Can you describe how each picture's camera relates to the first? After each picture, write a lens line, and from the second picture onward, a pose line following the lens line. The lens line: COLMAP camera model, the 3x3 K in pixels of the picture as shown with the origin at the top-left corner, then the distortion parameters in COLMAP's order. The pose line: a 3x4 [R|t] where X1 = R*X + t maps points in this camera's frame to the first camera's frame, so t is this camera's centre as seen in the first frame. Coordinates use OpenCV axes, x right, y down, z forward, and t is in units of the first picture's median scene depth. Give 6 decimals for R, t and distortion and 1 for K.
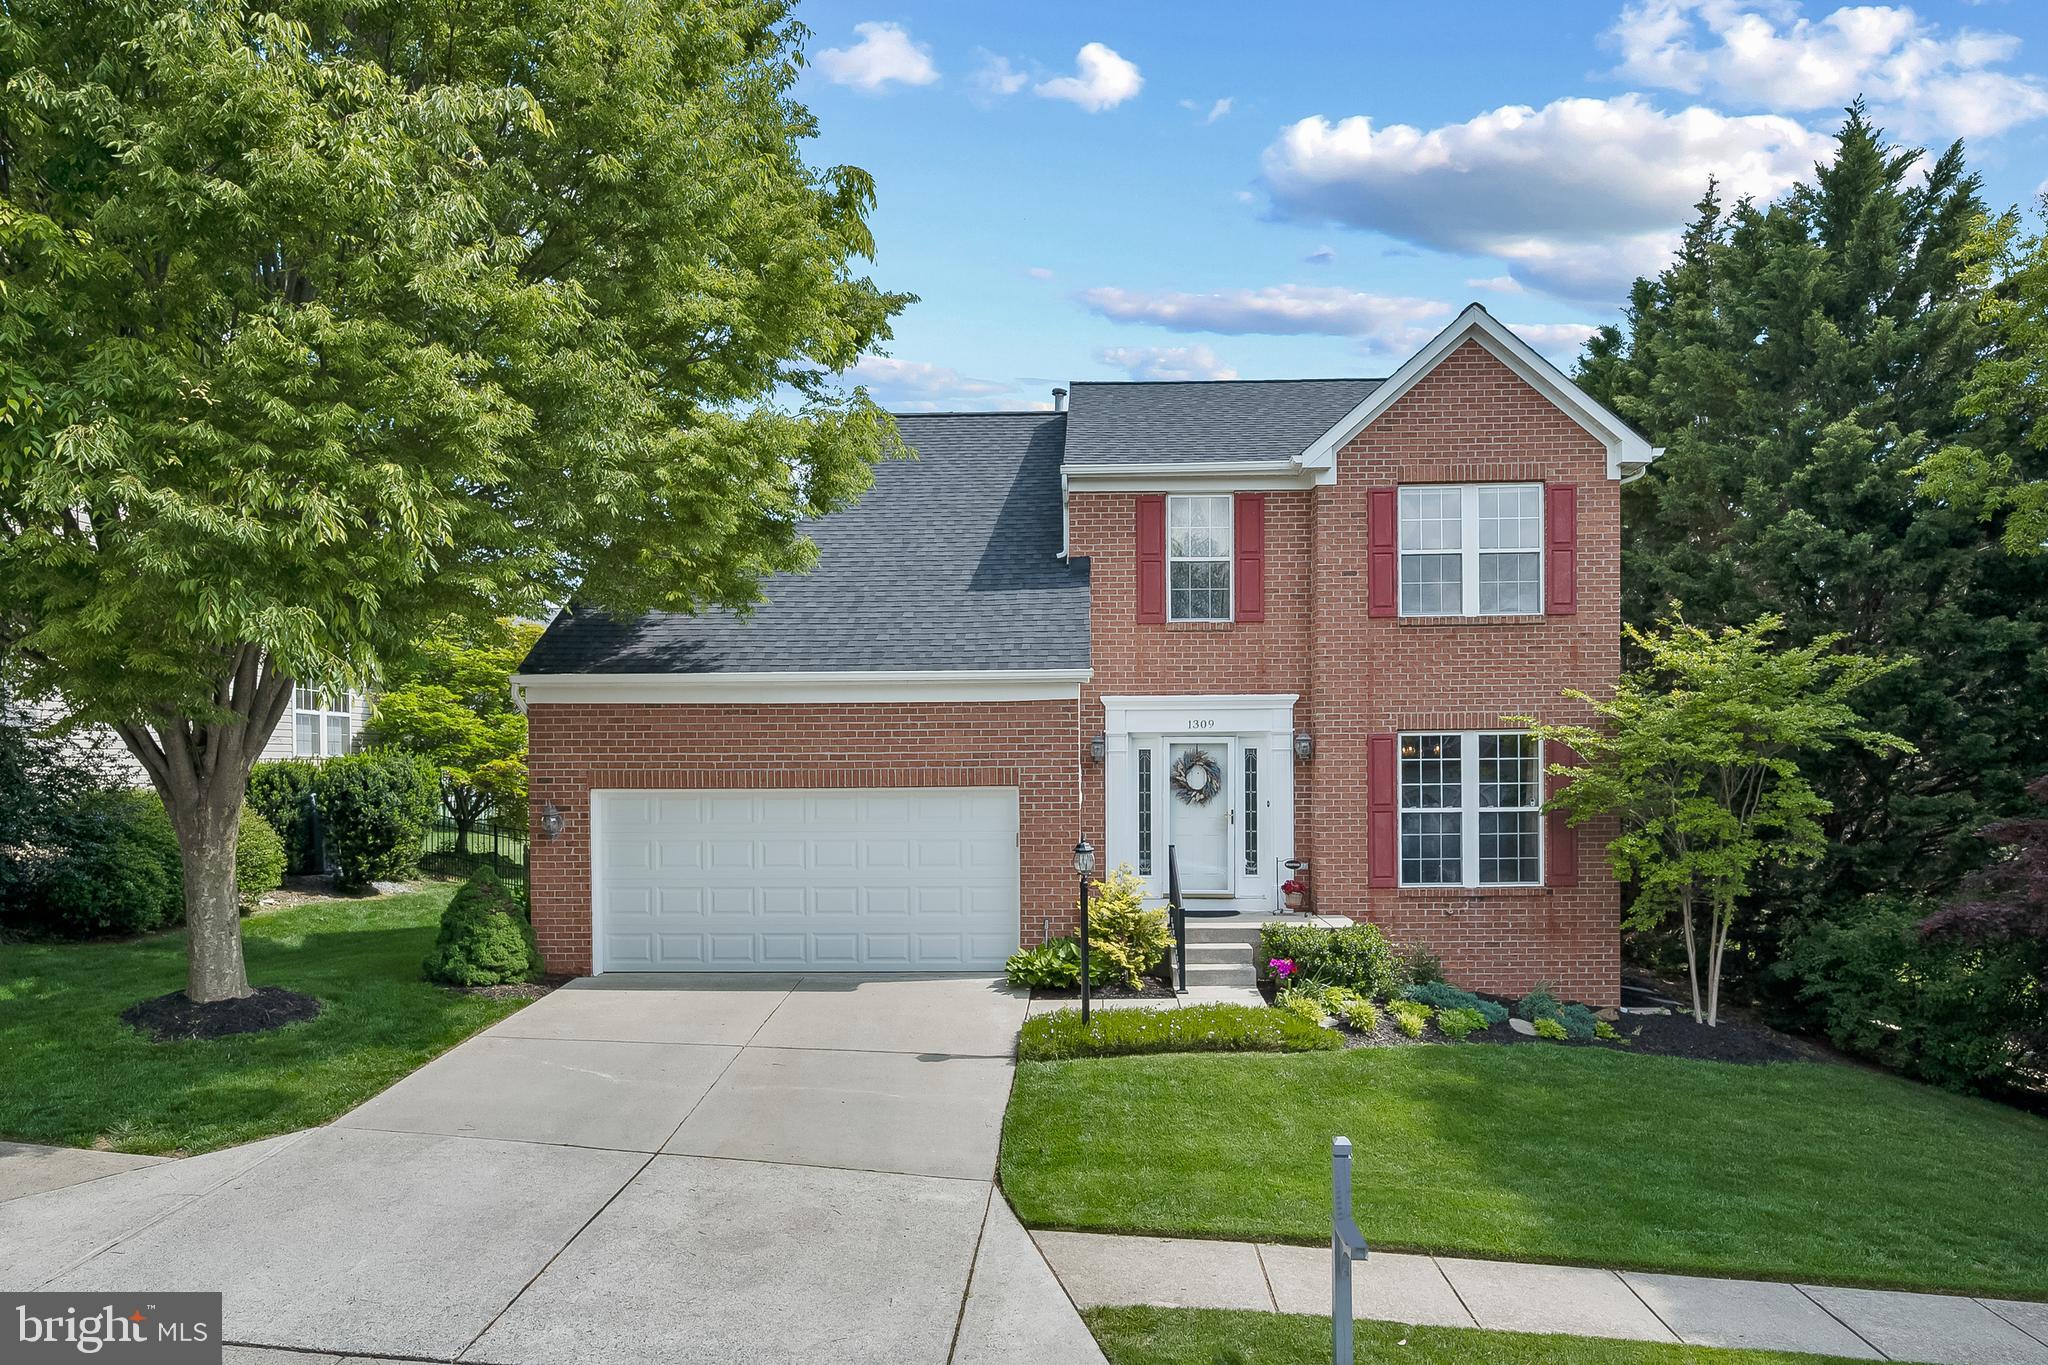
lens RADIAL K [[1267.4, 0, 1024.5], [0, 1267.4, 692.0], [0, 0, 1]] dist [-0.004315, -0.000228]
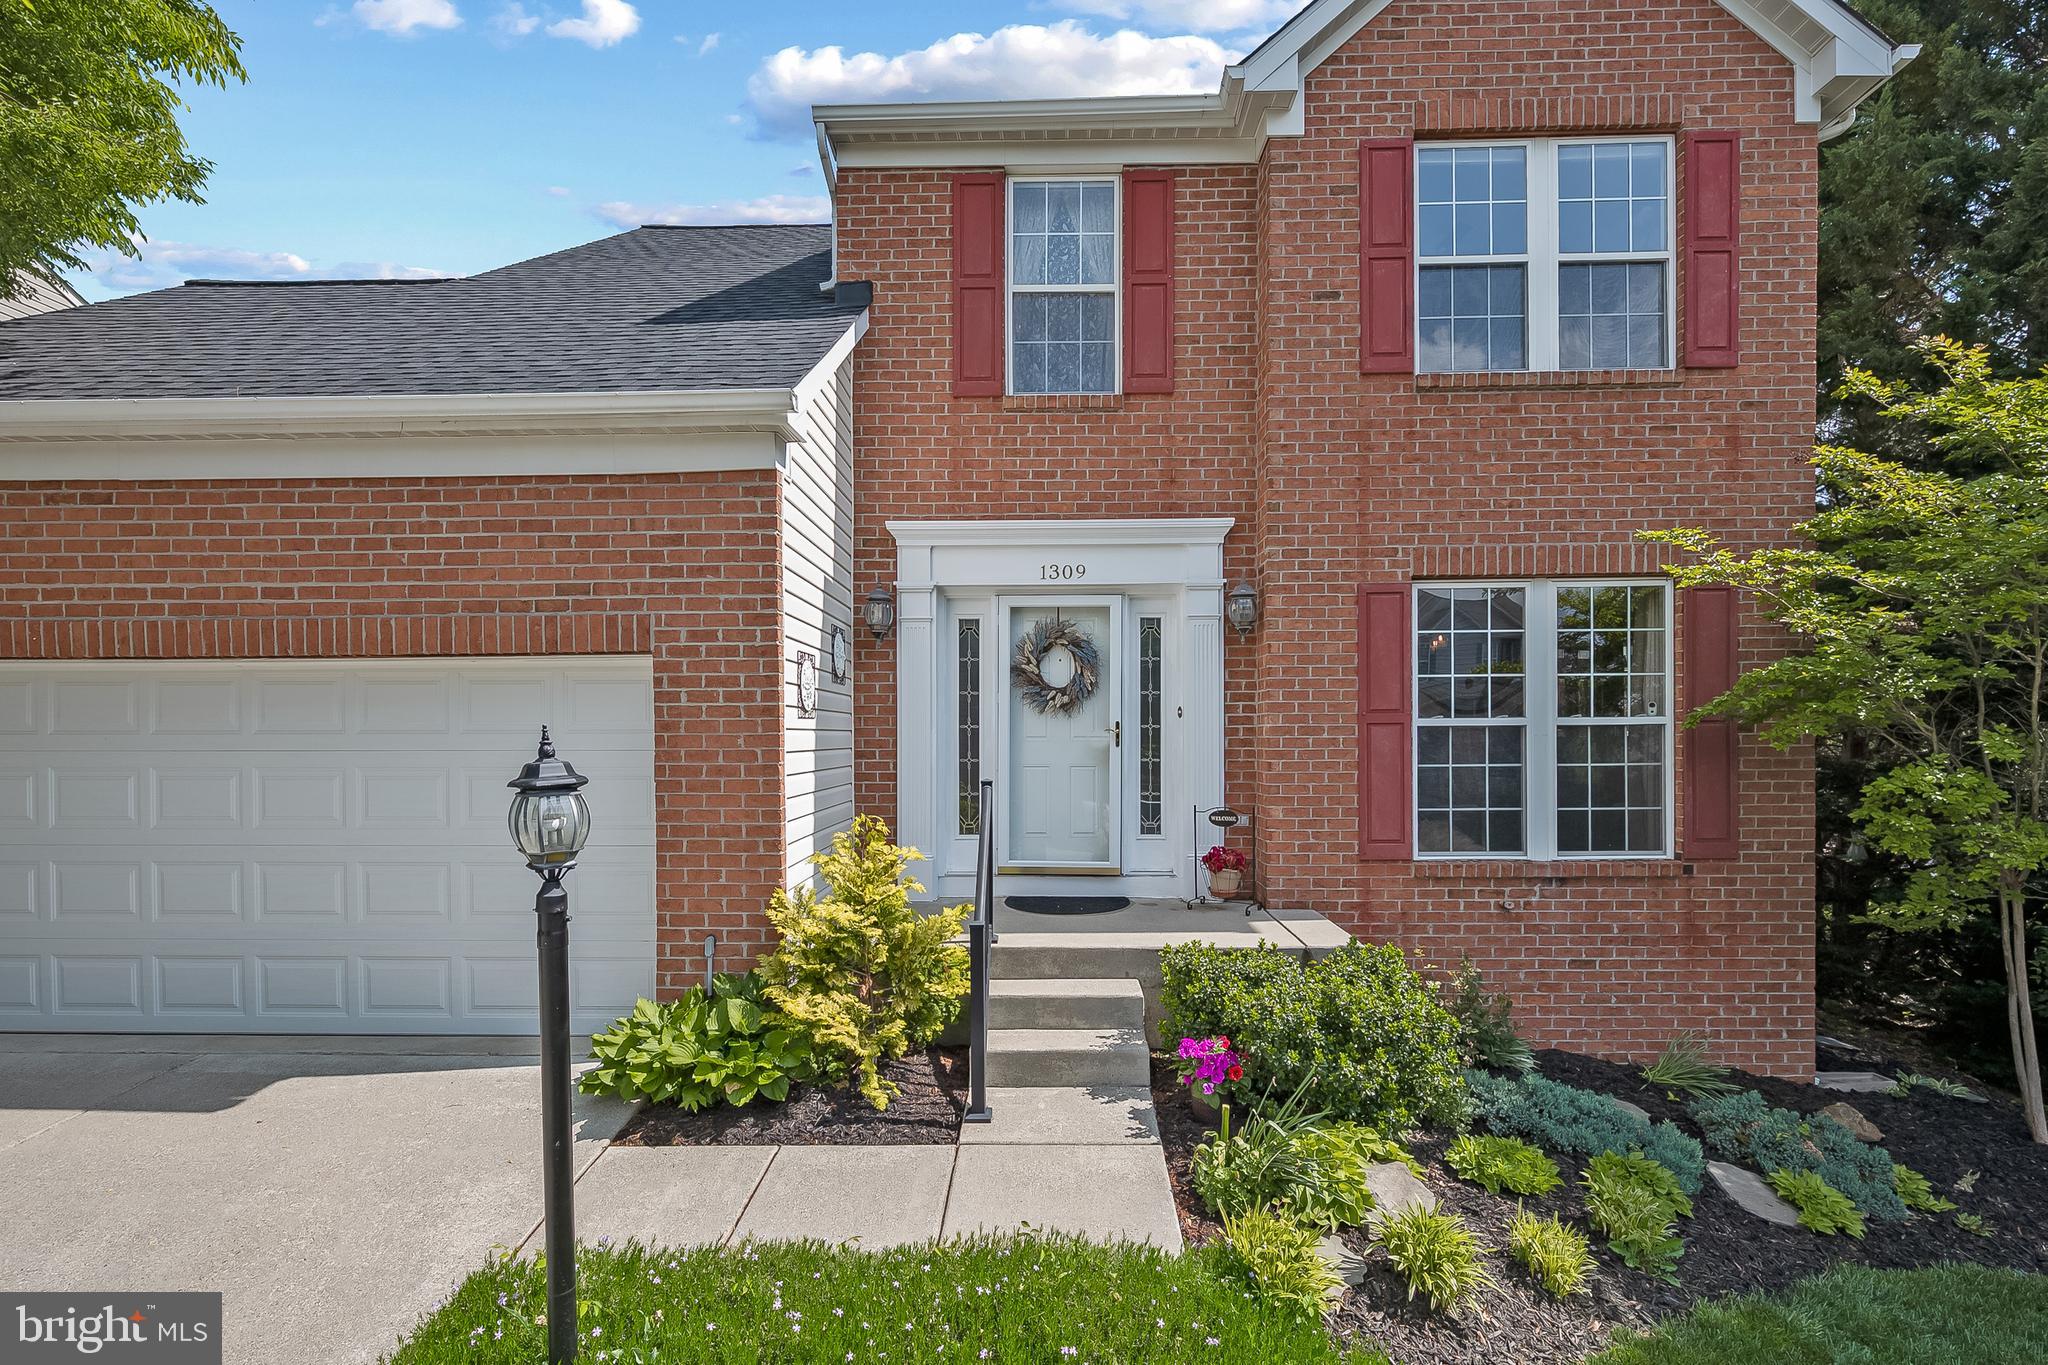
lens RADIAL K [[928.6, 0, 1015.8], [0, 928.6, 677.2], [0, 0, 1]] dist [-0.000712, 0.000552]
pose [[0.999956, 0.004793, 0.008121, 0.117660], [-0.004772, 0.999985, -0.002629, 0.076033], [-0.008133, 0.002590, 0.999964, 0.595158]]
